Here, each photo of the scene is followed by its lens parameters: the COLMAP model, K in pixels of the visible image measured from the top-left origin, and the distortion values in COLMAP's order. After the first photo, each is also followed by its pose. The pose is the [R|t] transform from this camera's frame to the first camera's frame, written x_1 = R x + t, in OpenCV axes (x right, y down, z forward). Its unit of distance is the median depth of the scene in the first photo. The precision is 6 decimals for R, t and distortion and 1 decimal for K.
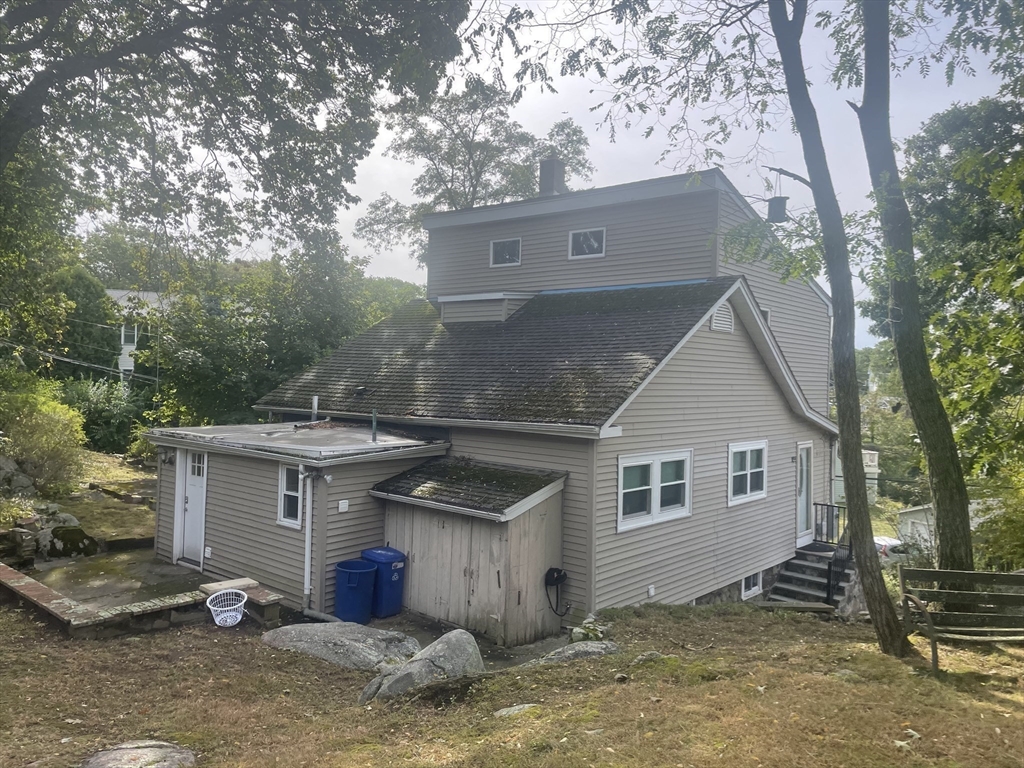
lens RADIAL K [[770.9, 0, 514.0], [0, 770.9, 387.9], [0, 0, 1]] dist [0.100502, -0.122240]
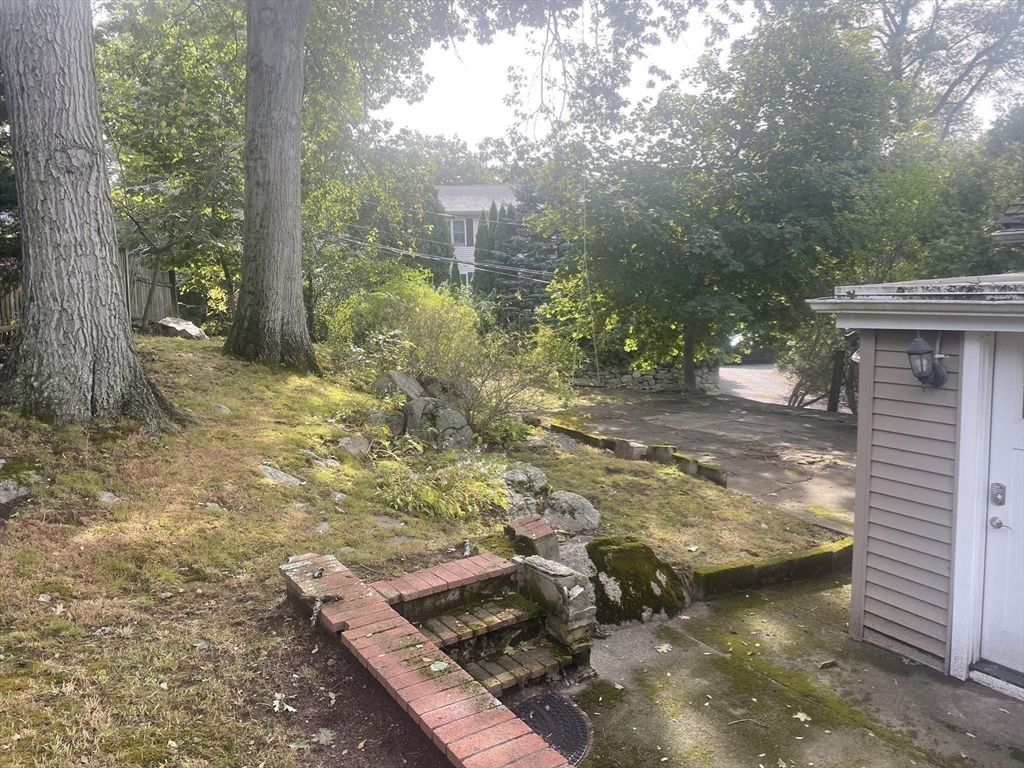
lens RADIAL K [[770.9, 0, 514.0], [0, 770.9, 387.9], [0, 0, 1]] dist [0.100502, -0.122240]
pose [[0.944696, -0.010868, -0.327768, -0.488062], [0.046998, 0.993621, 0.102513, 0.055142], [0.324563, -0.112248, 0.939180, 0.617327]]
